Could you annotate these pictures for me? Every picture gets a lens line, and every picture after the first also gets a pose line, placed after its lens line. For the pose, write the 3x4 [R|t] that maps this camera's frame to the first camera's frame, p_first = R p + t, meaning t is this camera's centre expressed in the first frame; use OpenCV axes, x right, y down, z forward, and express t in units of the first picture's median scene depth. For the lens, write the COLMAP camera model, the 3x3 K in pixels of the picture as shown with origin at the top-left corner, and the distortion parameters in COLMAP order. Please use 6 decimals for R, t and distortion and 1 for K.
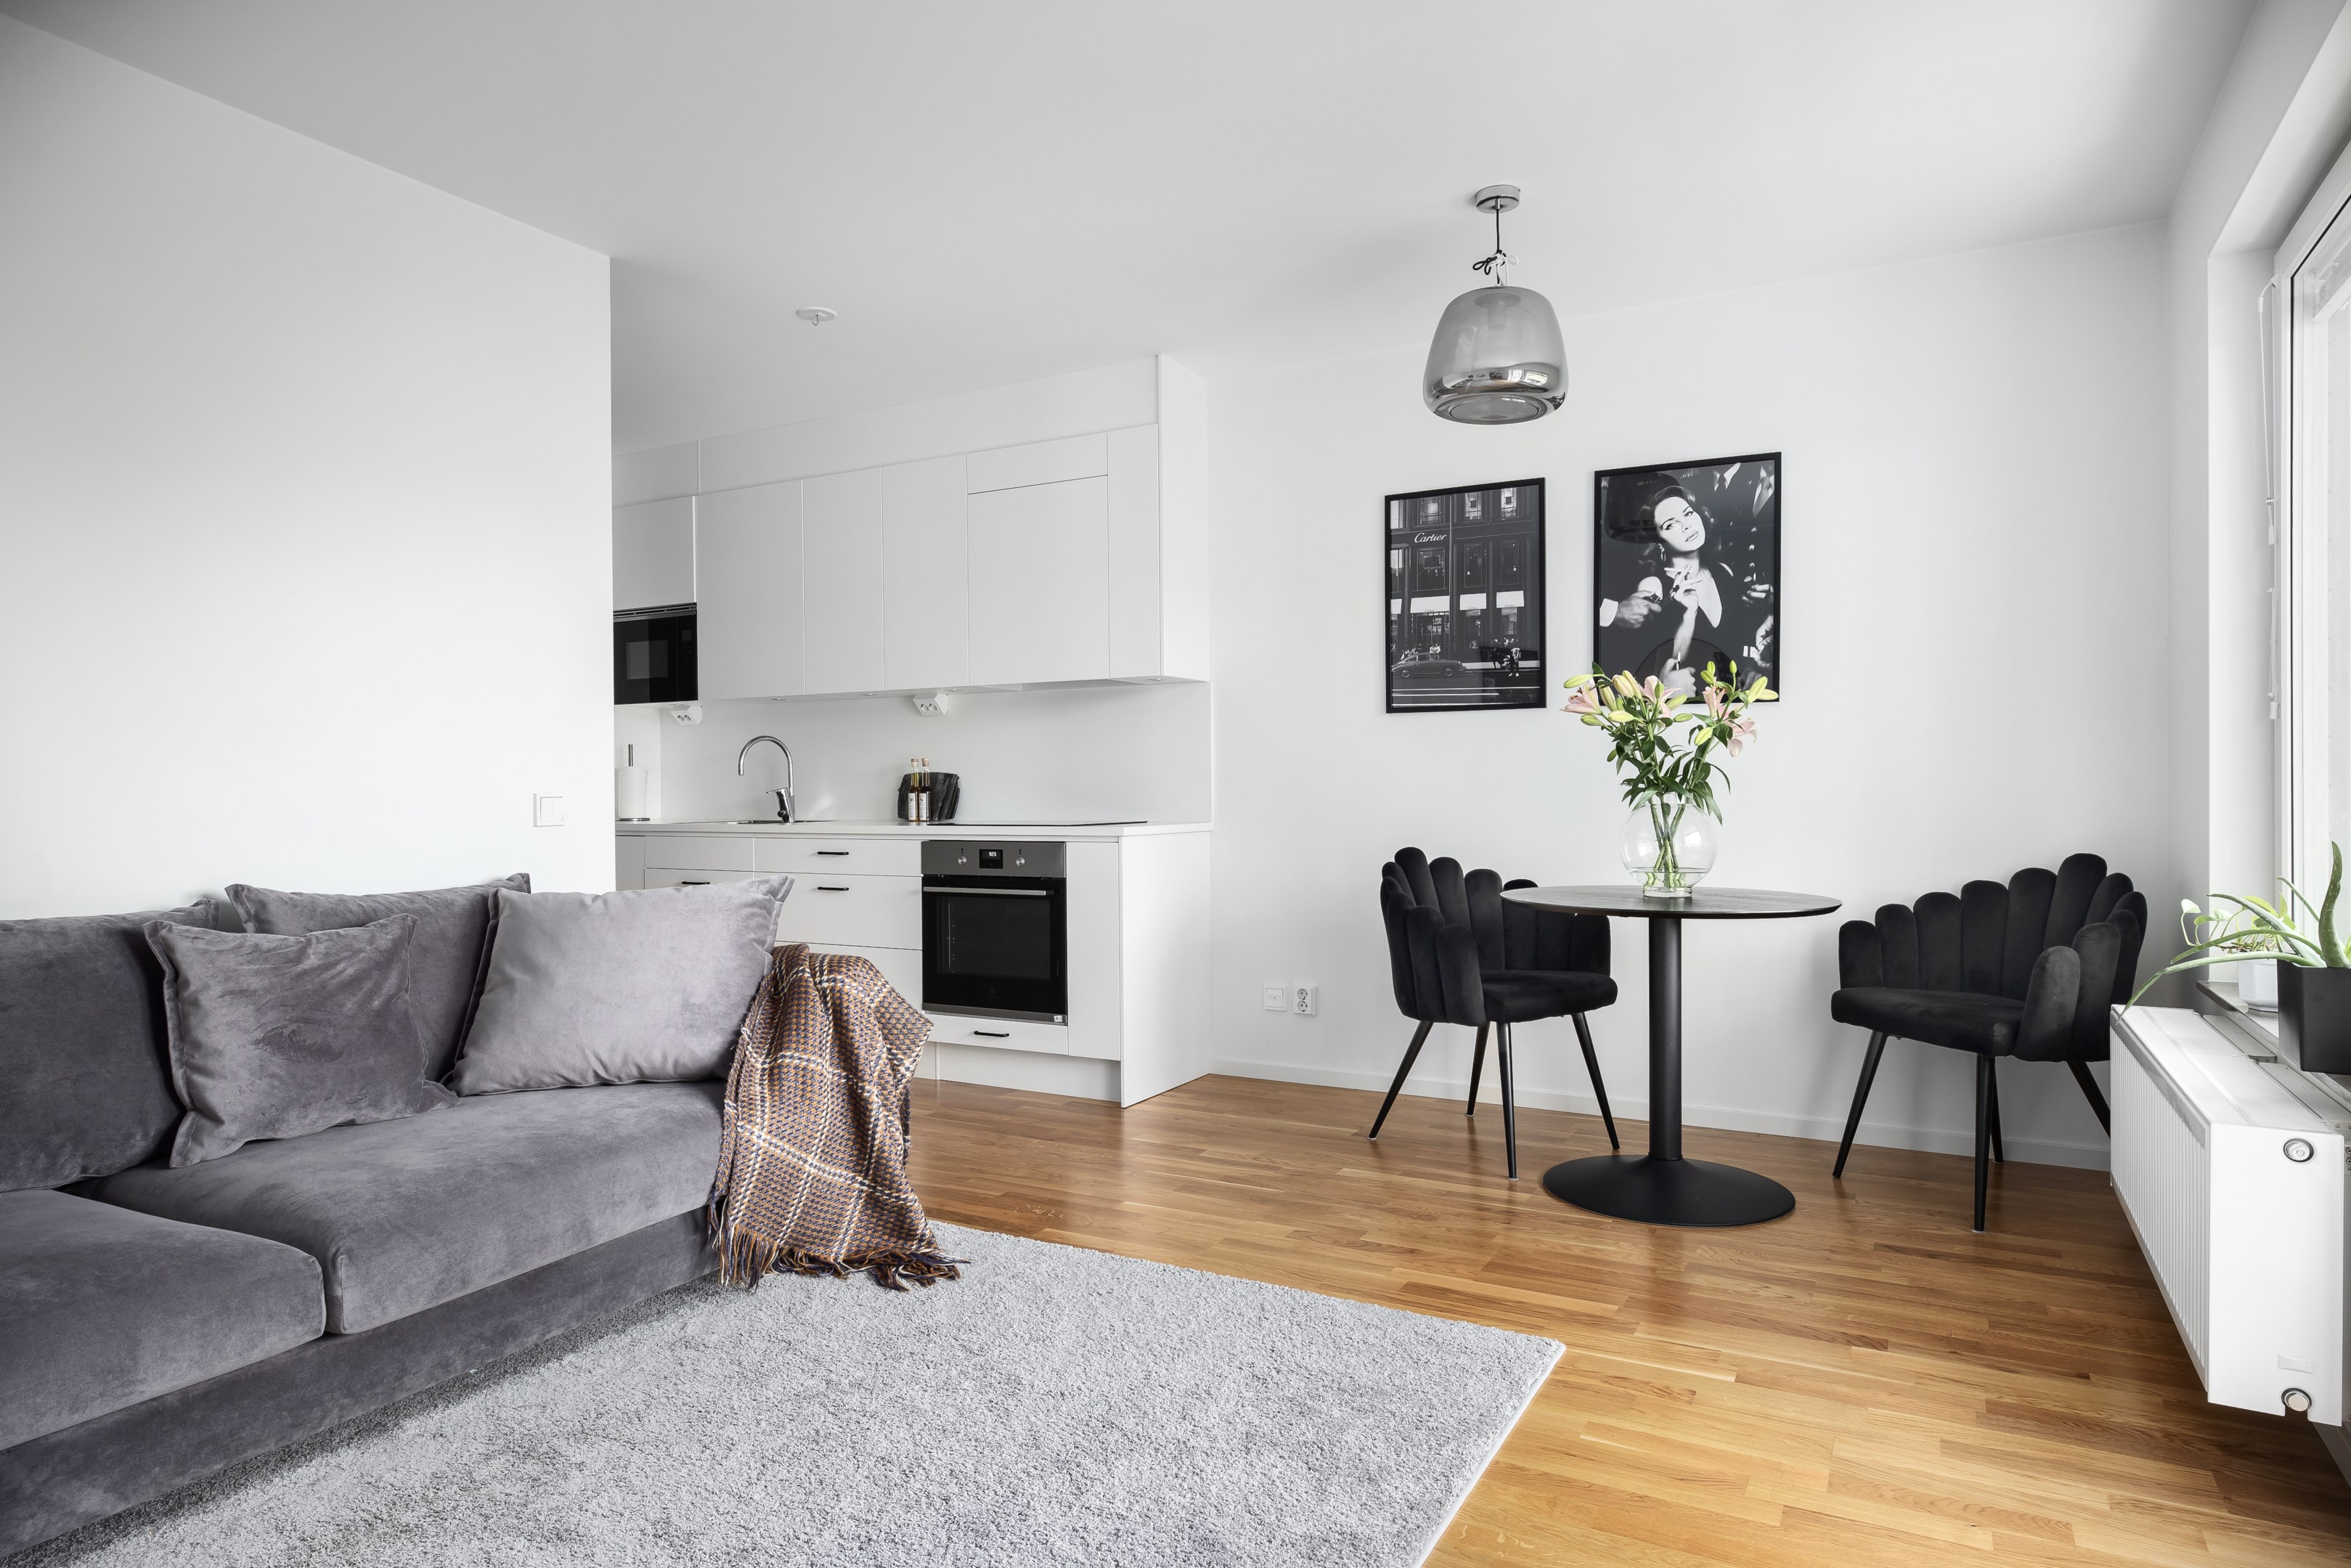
lens RADIAL K [[1345.5, 0, 1156.9], [0, 1345.5, 794.0], [0, 0, 1]] dist [0.005840, -0.004768]
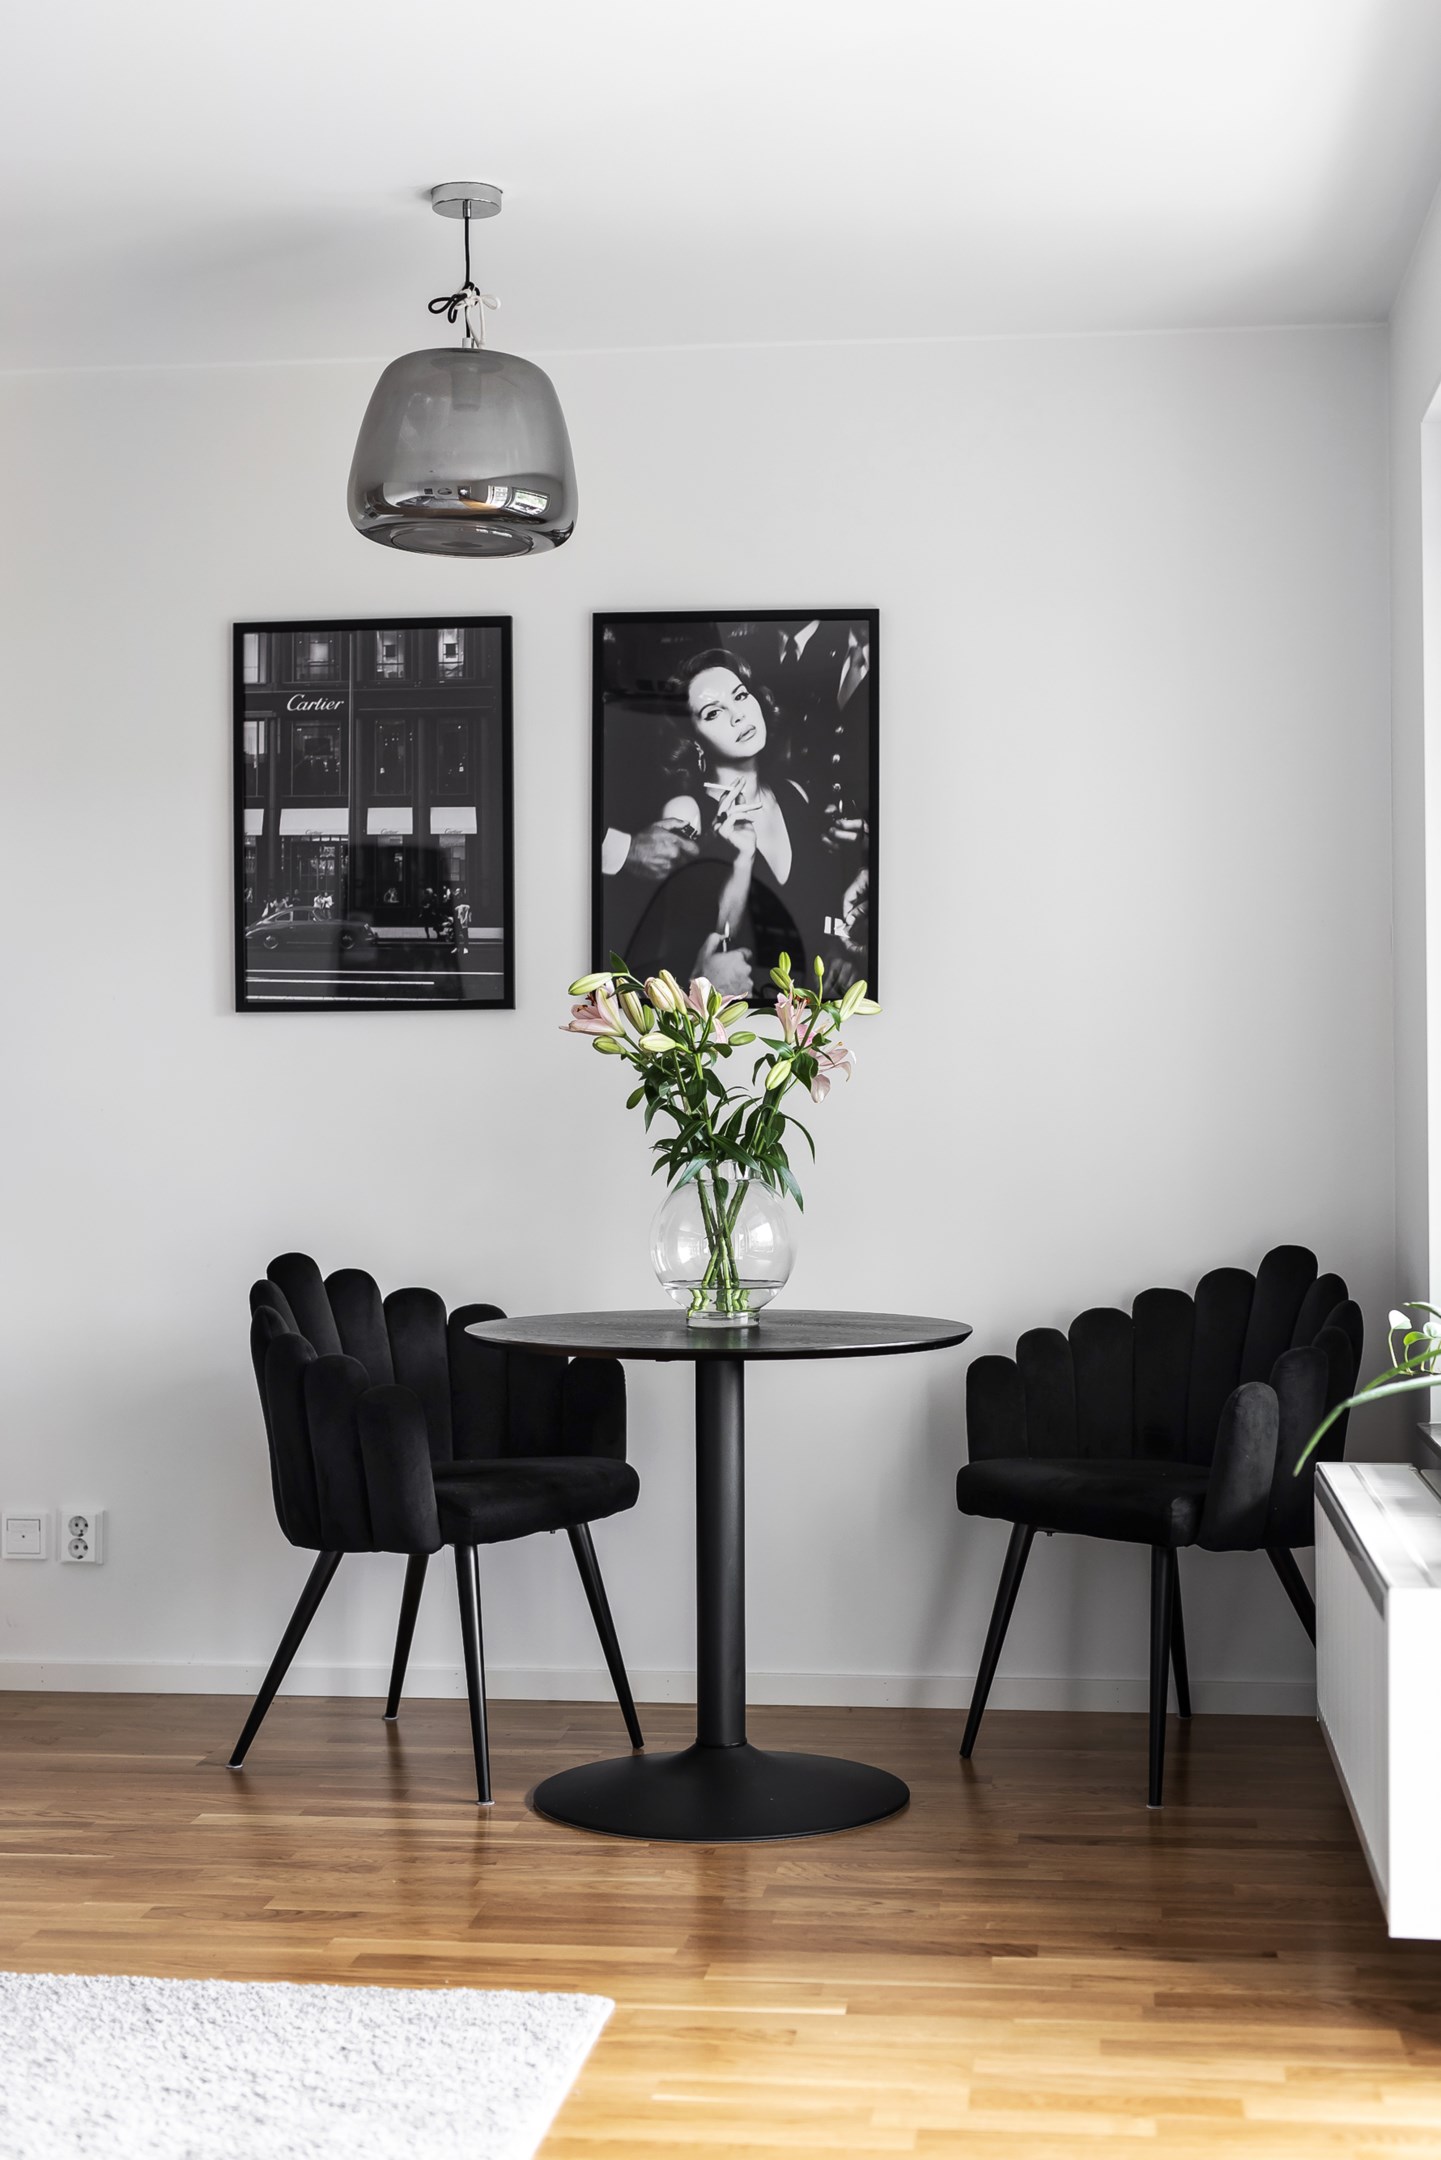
lens RADIAL K [[3016.2, 0, 637.4], [0, 3016.2, 1048.7], [0, 0, 1]] dist [0.002614, 0.000000]
pose [[0.933163, 0.005088, 0.359417, -0.138804], [0.002673, 0.999774, -0.021093, -0.020148], [-0.359443, 0.020644, 0.932939, -0.253573]]
